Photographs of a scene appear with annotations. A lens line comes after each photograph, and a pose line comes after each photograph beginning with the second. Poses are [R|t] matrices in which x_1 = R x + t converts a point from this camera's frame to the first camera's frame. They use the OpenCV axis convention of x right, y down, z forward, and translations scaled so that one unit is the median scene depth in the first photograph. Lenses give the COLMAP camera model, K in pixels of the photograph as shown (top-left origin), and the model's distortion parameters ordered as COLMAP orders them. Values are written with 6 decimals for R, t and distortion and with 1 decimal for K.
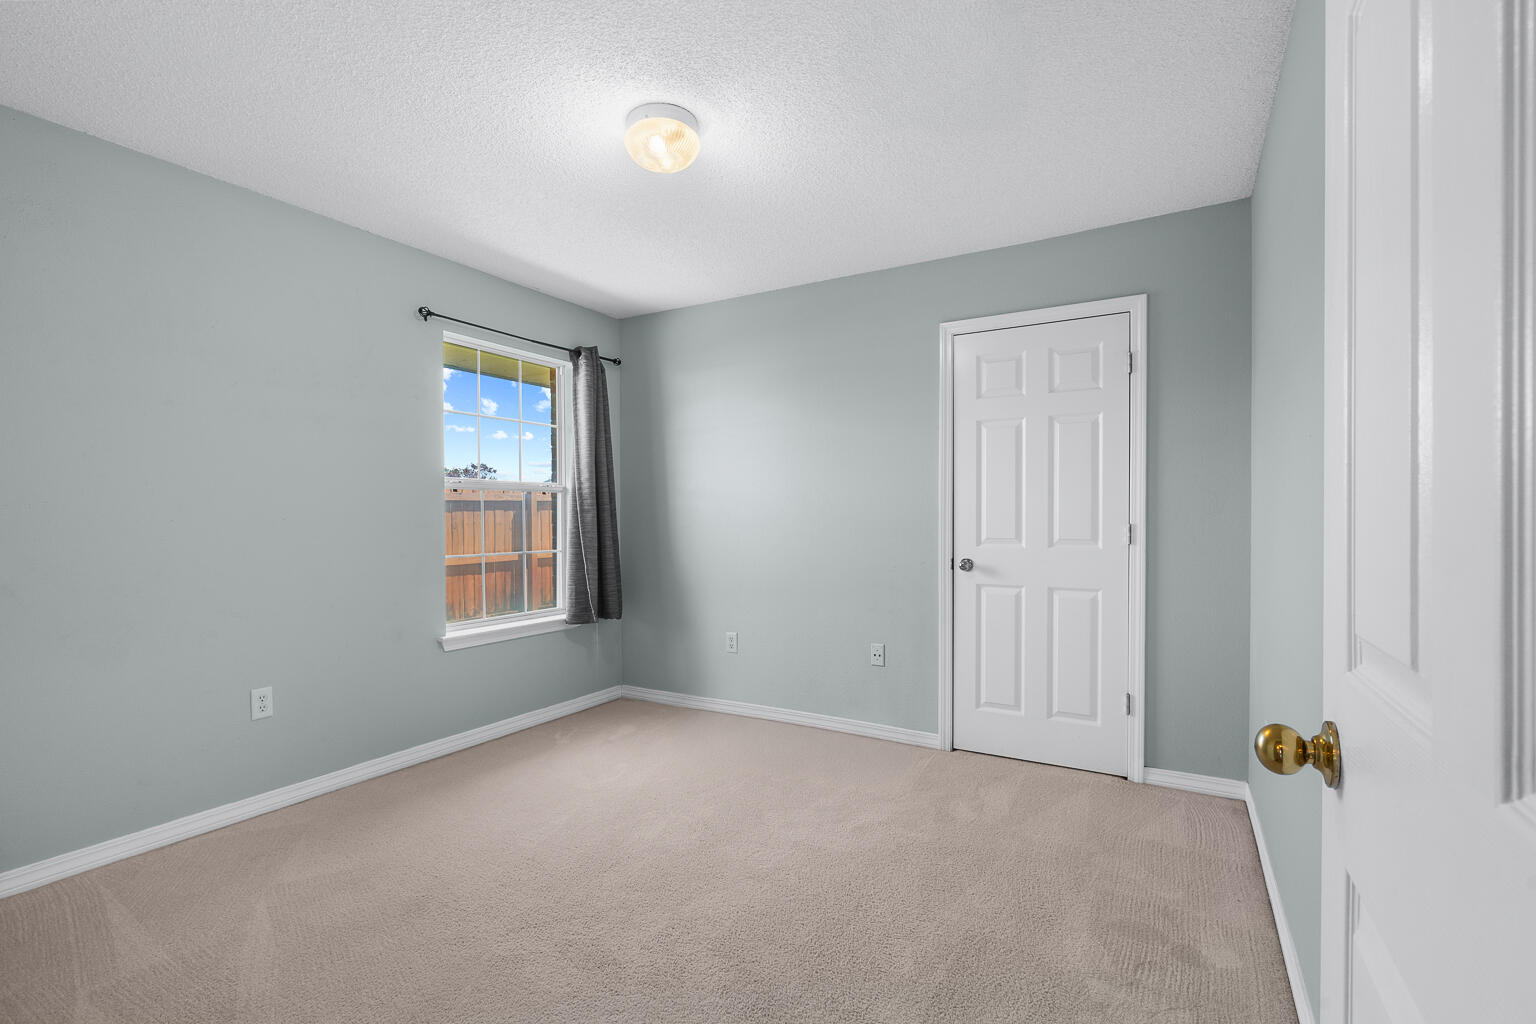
lens RADIAL K [[687.7, 0, 768.0], [0, 687.7, 512.0], [0, 0, 1]] dist [-0.000702, -0.000097]
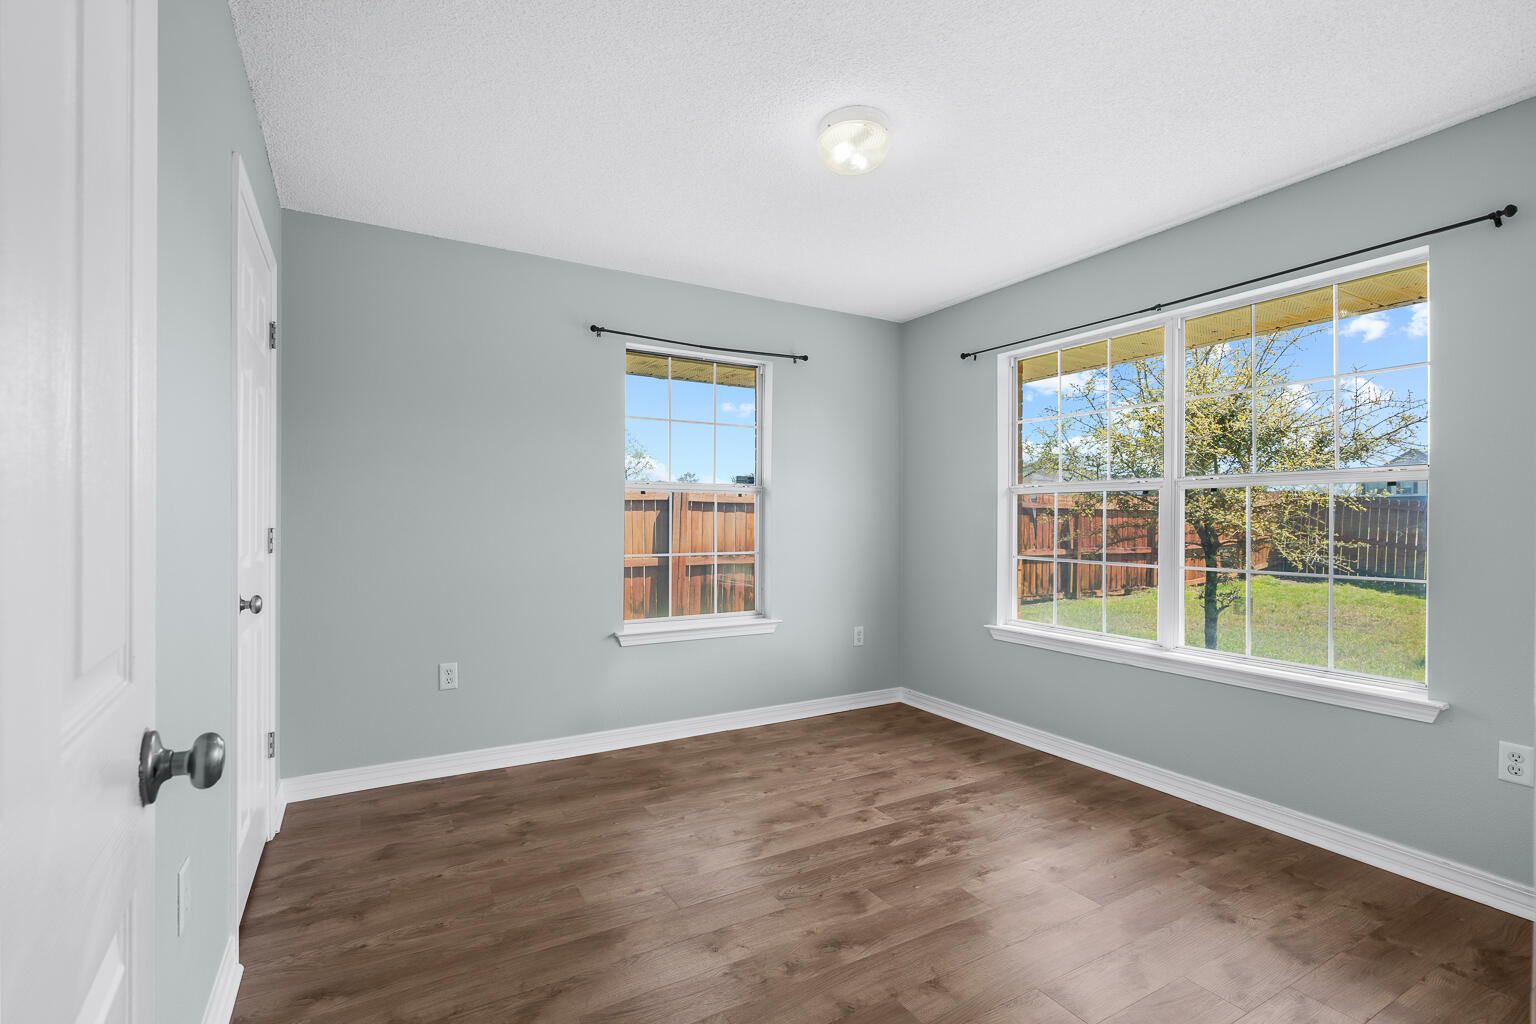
lens RADIAL K [[687.7, 0, 768.0], [0, 687.7, 512.0], [0, 0, 1]] dist [-0.000702, -0.000097]
pose [[0.881260, -0.000962, -0.472630, 0.221506], [0.000282, 0.999999, -0.001509, -0.001227], [0.472631, 0.001196, 0.881259, 0.157989]]
